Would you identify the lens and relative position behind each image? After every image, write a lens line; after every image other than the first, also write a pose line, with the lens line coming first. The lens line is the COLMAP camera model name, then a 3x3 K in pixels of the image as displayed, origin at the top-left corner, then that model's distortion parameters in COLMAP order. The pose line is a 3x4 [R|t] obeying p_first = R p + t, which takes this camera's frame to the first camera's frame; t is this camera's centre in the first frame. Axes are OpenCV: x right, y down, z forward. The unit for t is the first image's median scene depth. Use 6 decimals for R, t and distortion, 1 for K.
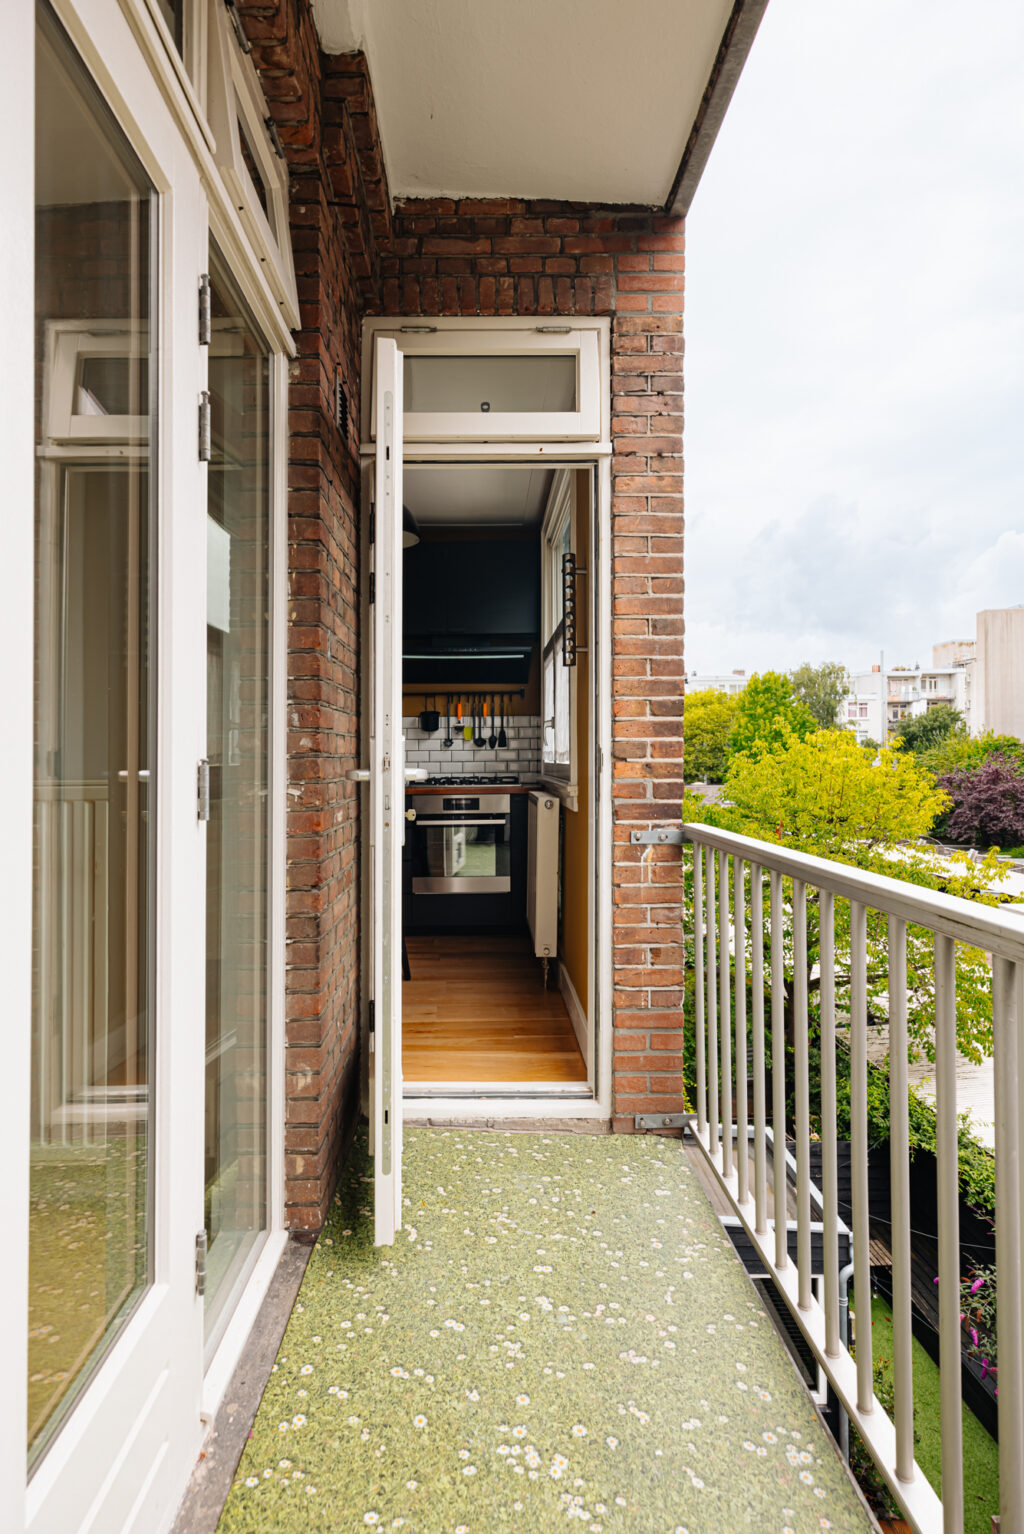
lens RADIAL K [[821.8, 0, 507.2], [0, 821.8, 763.8], [0, 0, 1]] dist [0.014828, 0.000152]
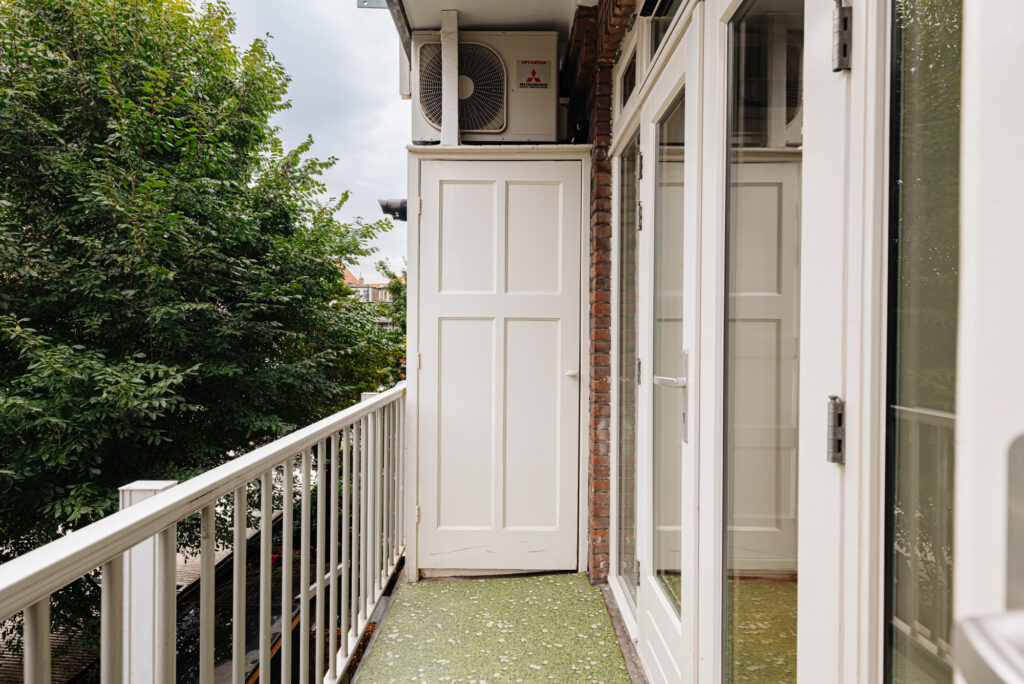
lens RADIAL K [[548.6, 0, 512.4], [0, 548.6, 344.0], [0, 0, 1]] dist [0.014828, 0.000152]
pose [[-0.999422, 0.006090, 0.033447, -0.063560], [0.005786, 0.999941, -0.009180, -0.028587], [-0.033501, -0.008981, -0.999398, 2.432500]]
